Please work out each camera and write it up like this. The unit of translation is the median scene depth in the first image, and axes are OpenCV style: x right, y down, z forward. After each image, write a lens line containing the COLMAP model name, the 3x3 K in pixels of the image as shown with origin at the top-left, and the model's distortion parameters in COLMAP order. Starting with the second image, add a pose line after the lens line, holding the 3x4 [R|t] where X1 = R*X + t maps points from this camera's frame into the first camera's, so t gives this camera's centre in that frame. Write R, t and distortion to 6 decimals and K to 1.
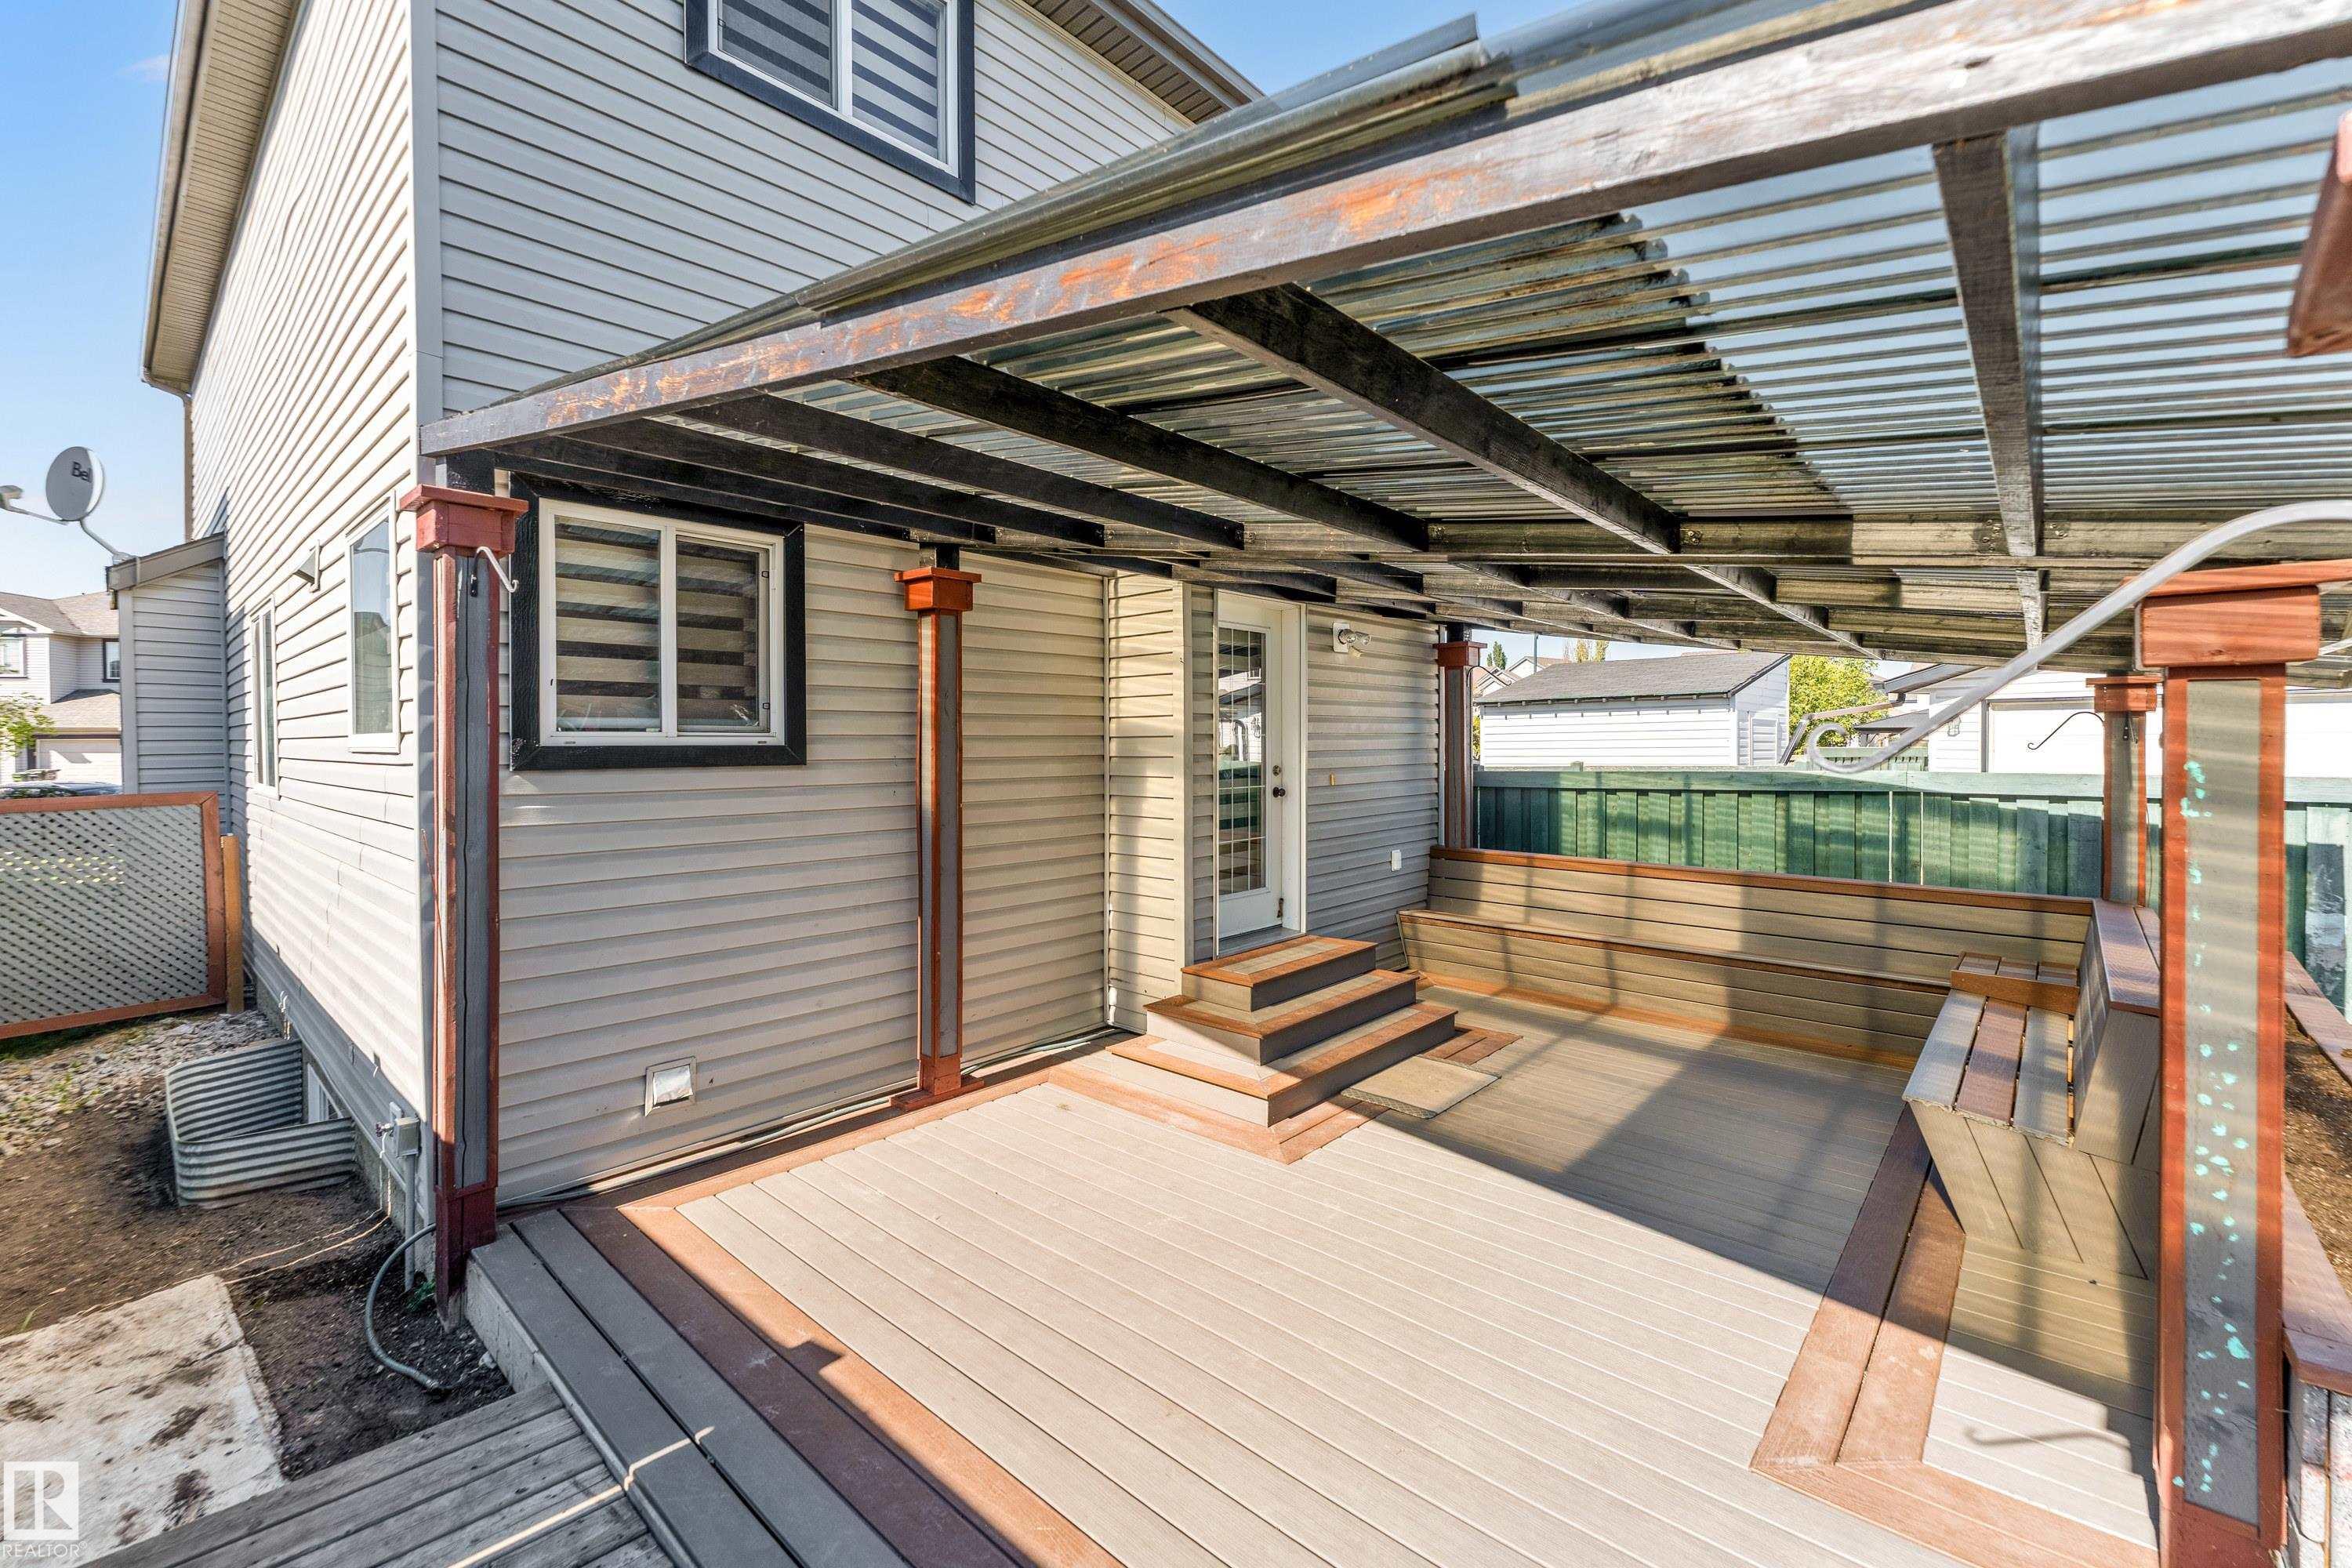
lens RADIAL K [[986.7, 0, 1165.5], [0, 986.7, 786.0], [0, 0, 1]] dist [-0.000231, -0.000206]
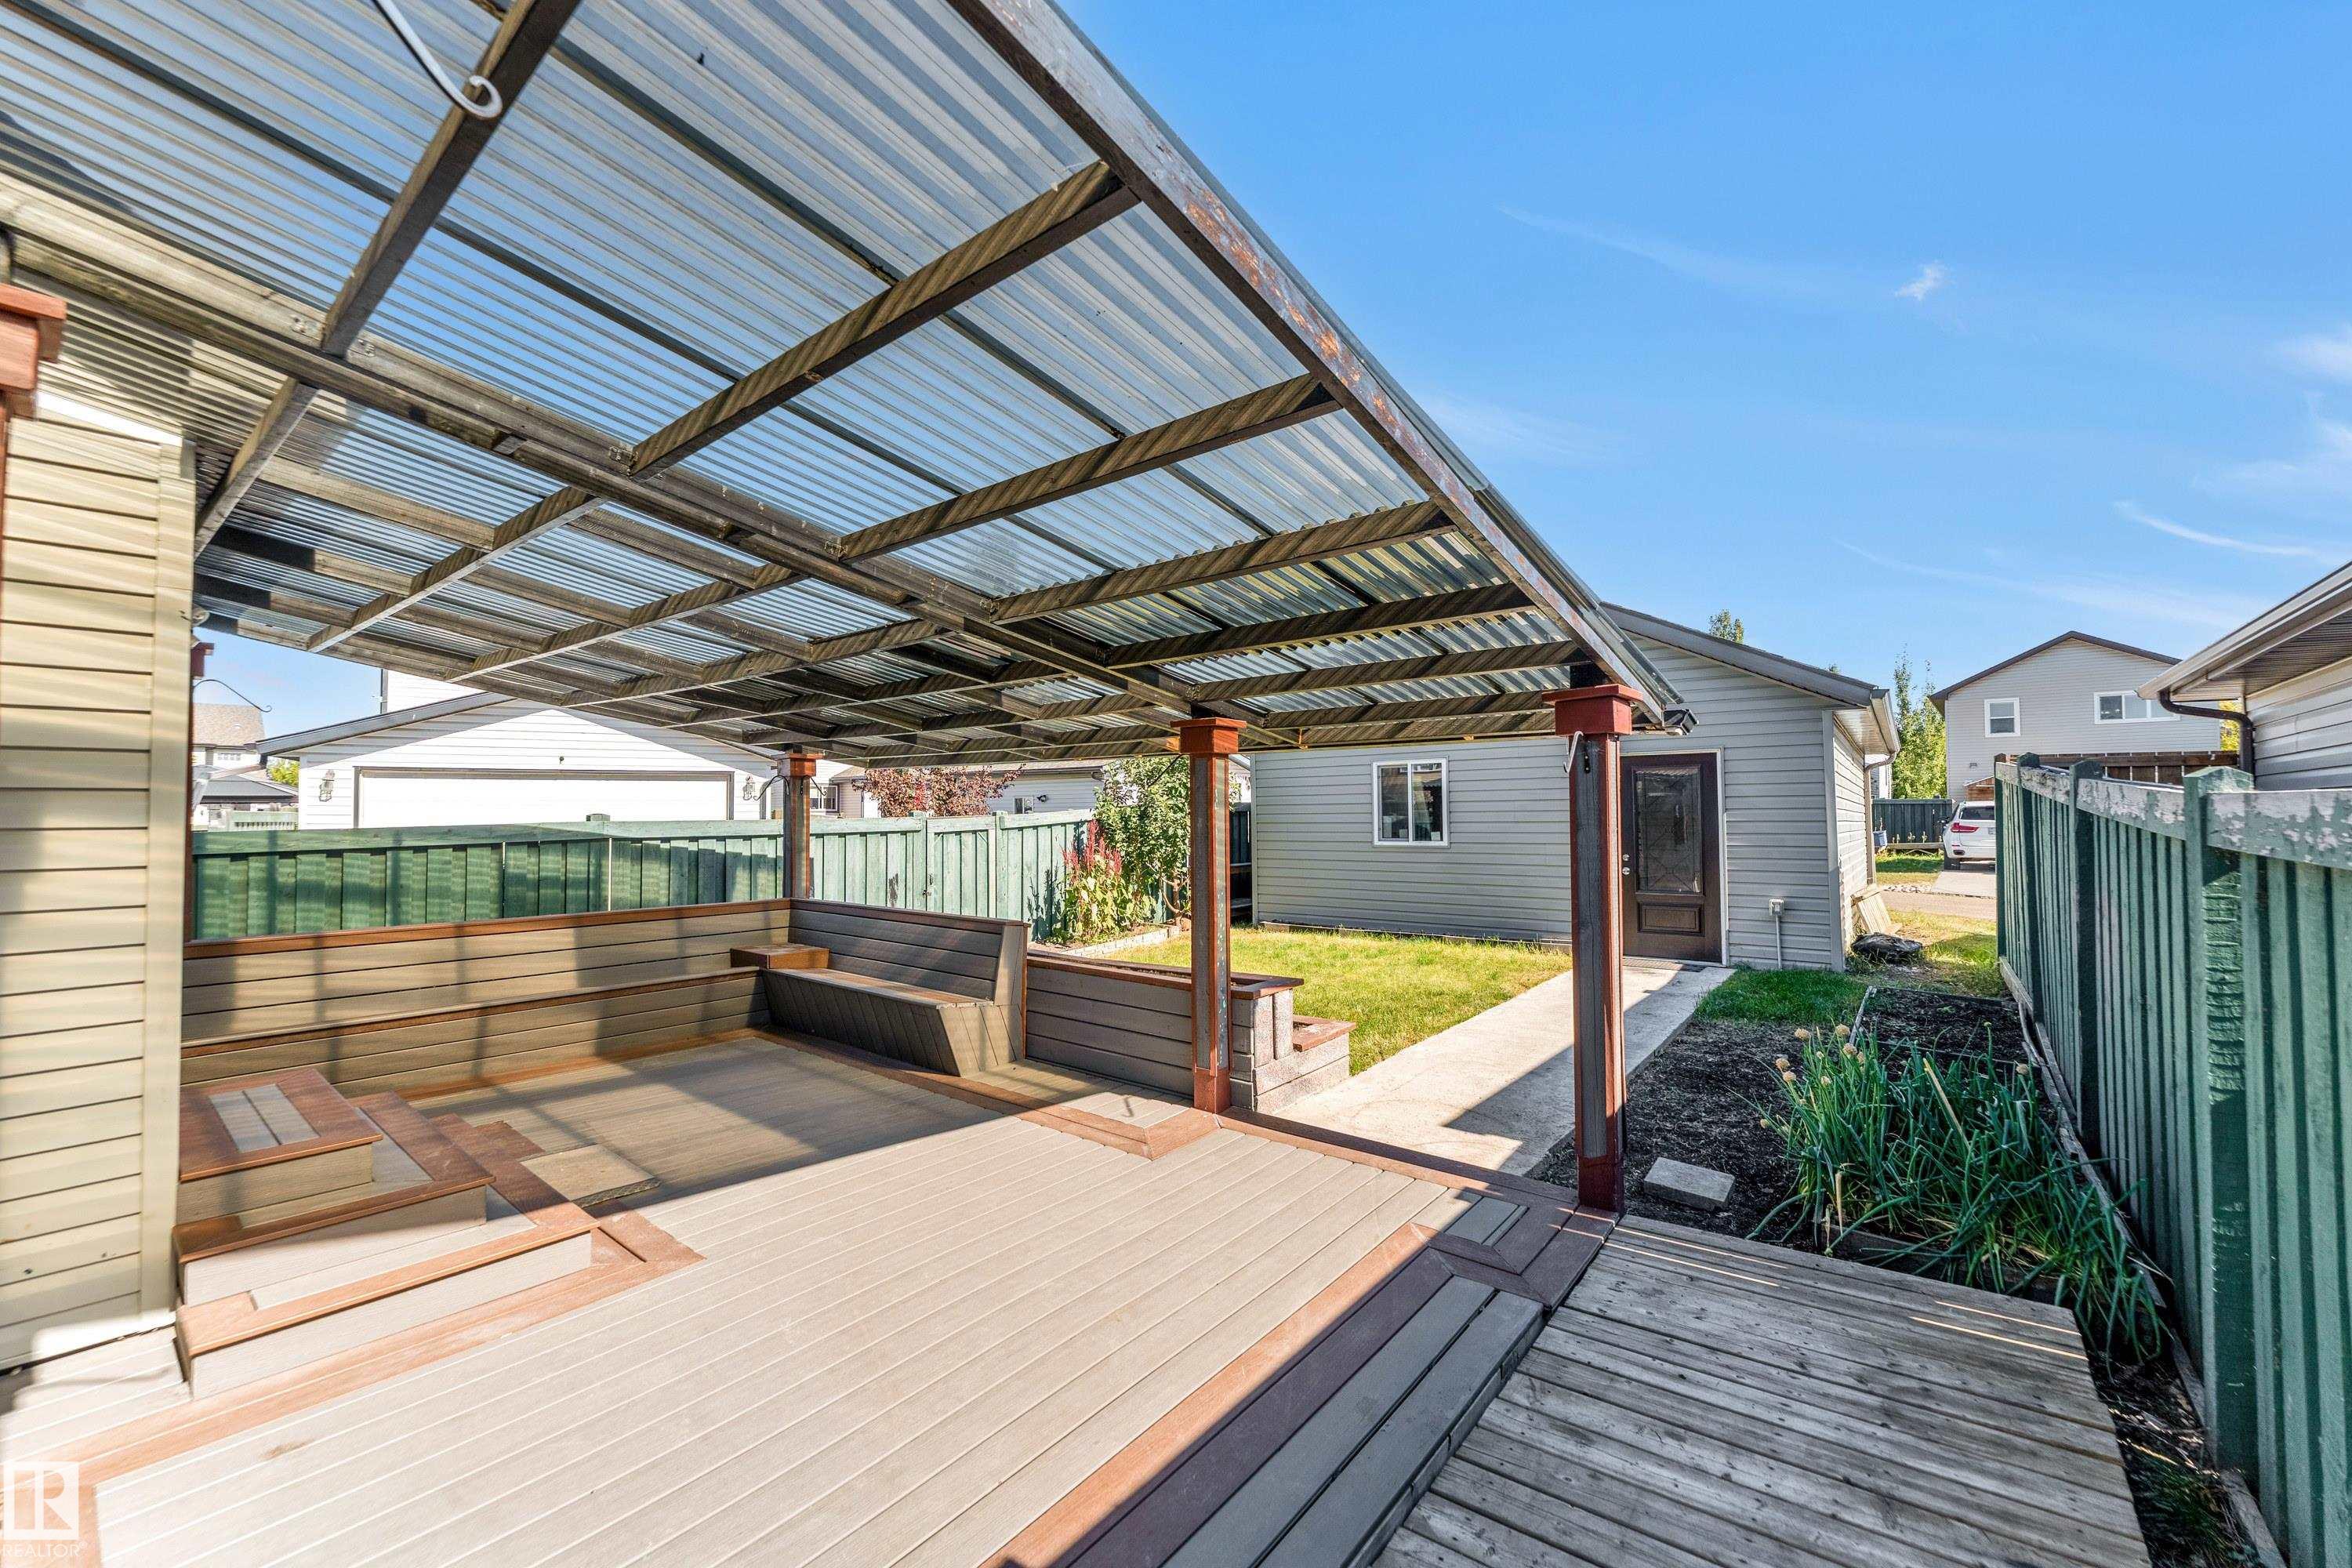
lens RADIAL K [[986.7, 0, 1165.5], [0, 986.7, 786.0], [0, 0, 1]] dist [-0.000231, -0.000206]
pose [[-0.089651, 0.030833, 0.995496, -0.608159], [0.050698, 0.998366, -0.026356, 0.010055], [-0.994682, 0.048107, -0.091068, 0.507880]]
